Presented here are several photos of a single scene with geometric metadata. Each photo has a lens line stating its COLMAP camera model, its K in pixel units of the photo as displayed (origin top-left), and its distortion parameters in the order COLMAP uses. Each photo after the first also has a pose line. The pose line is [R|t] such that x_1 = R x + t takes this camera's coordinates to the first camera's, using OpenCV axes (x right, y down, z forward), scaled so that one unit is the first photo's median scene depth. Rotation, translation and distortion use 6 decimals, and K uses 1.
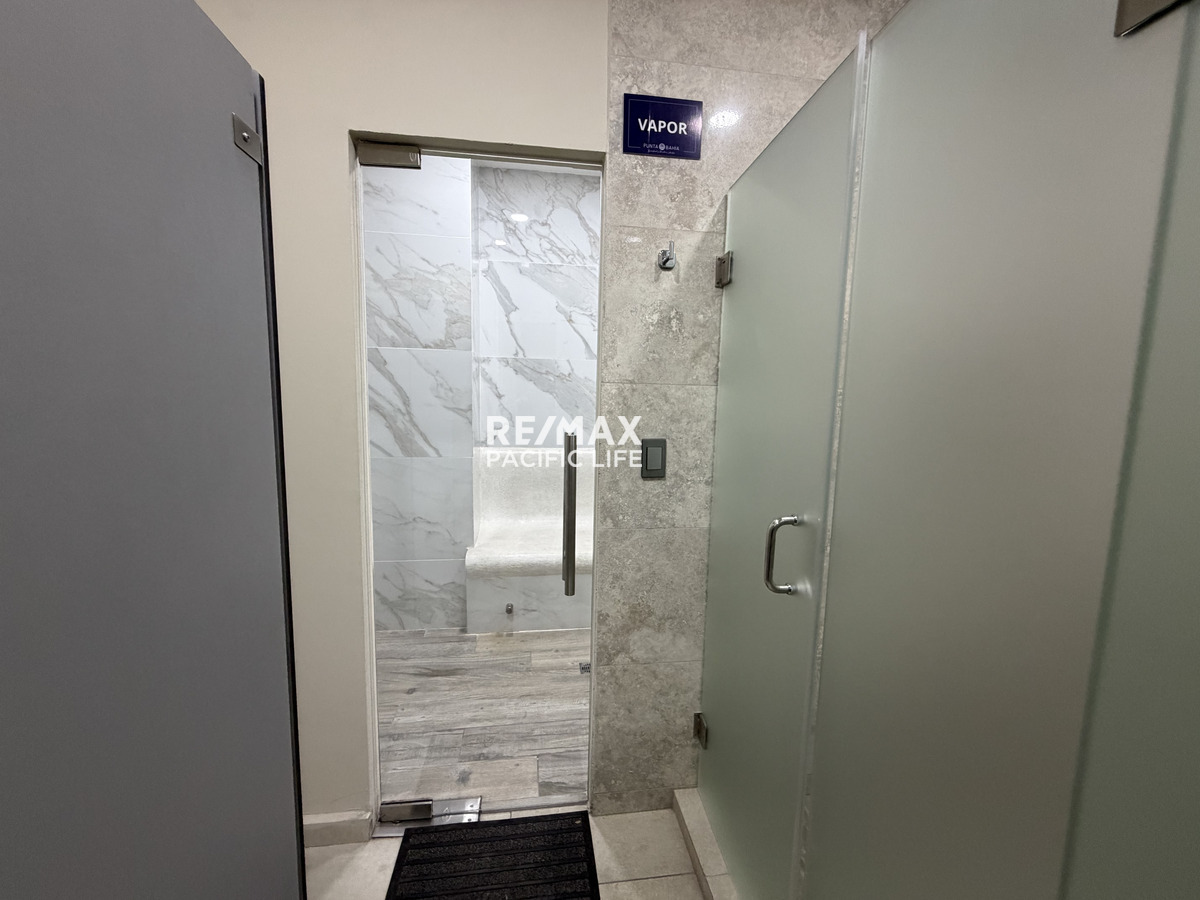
lens RADIAL K [[481.1, 0, 597.7], [0, 481.1, 446.4], [0, 0, 1]] dist [-0.000242, 0.000495]
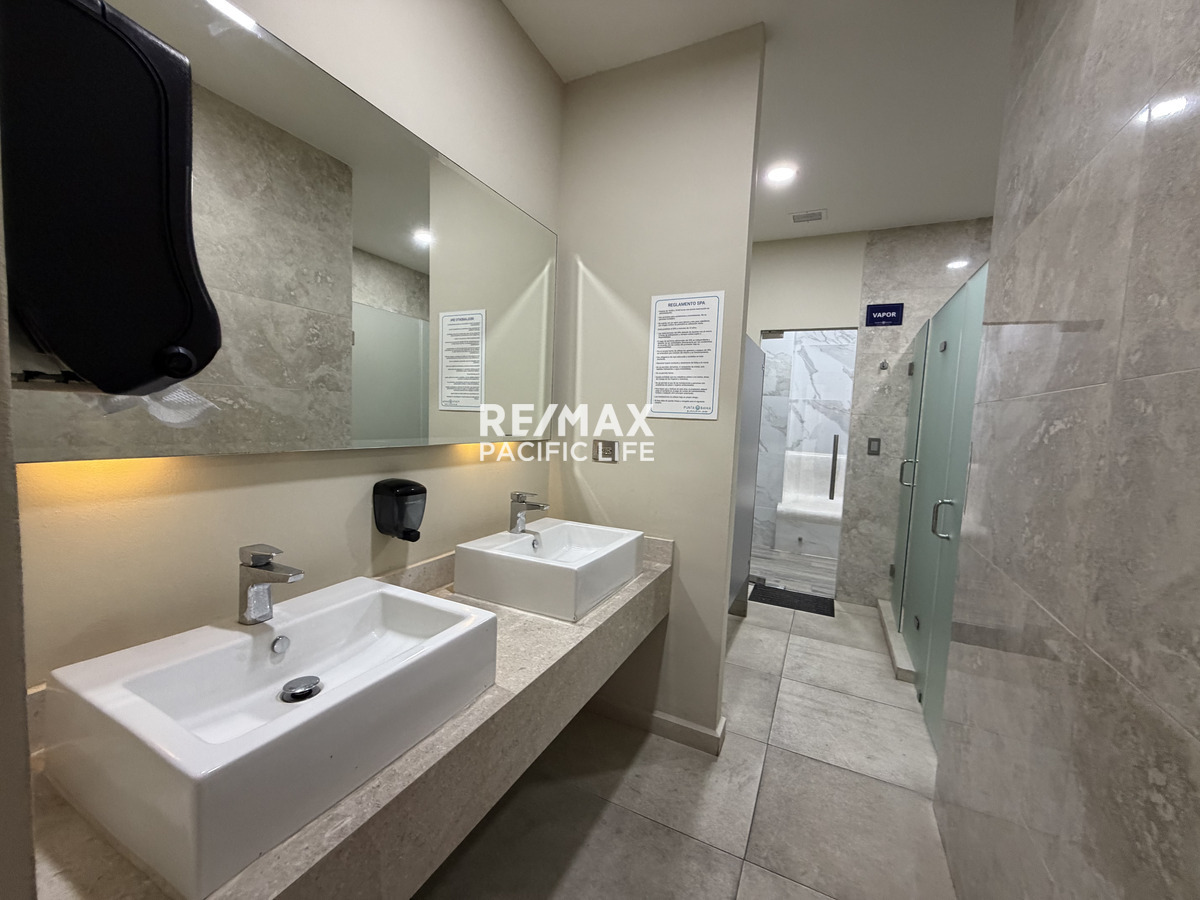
lens RADIAL K [[481.1, 0, 597.7], [0, 481.1, 446.4], [0, 0, 1]] dist [-0.000242, 0.000495]
pose [[0.834395, 0.056358, -0.548277, 0.268590], [-0.091971, 0.995048, -0.037684, 0.231153], [0.543439, 0.081869, 0.835447, -1.666345]]
